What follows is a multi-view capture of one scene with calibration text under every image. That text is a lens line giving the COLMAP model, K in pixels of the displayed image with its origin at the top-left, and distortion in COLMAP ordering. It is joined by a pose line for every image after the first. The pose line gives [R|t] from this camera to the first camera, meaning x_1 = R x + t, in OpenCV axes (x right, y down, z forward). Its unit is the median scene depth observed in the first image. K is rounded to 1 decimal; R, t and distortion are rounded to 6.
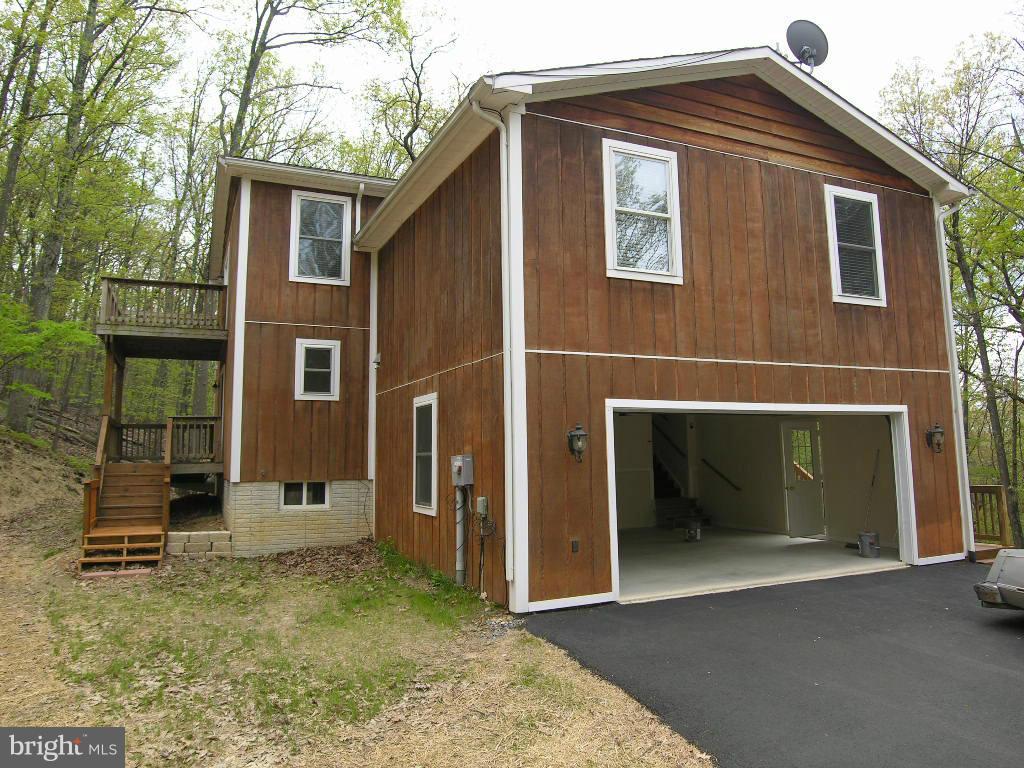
lens RADIAL K [[730.1, 0, 516.3], [0, 730.1, 374.0], [0, 0, 1]] dist [-0.062337, 0.008253]
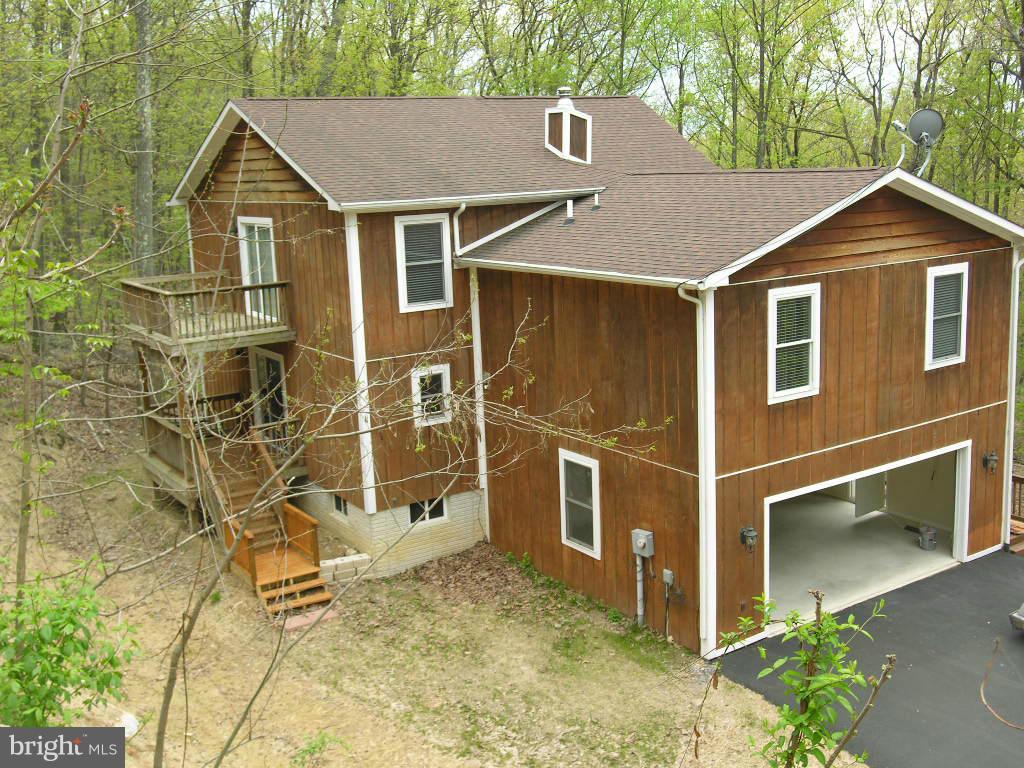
lens RADIAL K [[1116.7, 0, 509.8], [0, 1116.7, 386.4], [0, 0, 1]] dist [-0.060588, 0.000000]
pose [[0.987958, -0.060265, 0.142500, -0.489439], [0.012774, 0.949649, 0.313056, -0.639499], [-0.154191, -0.307466, 0.938983, -0.608497]]
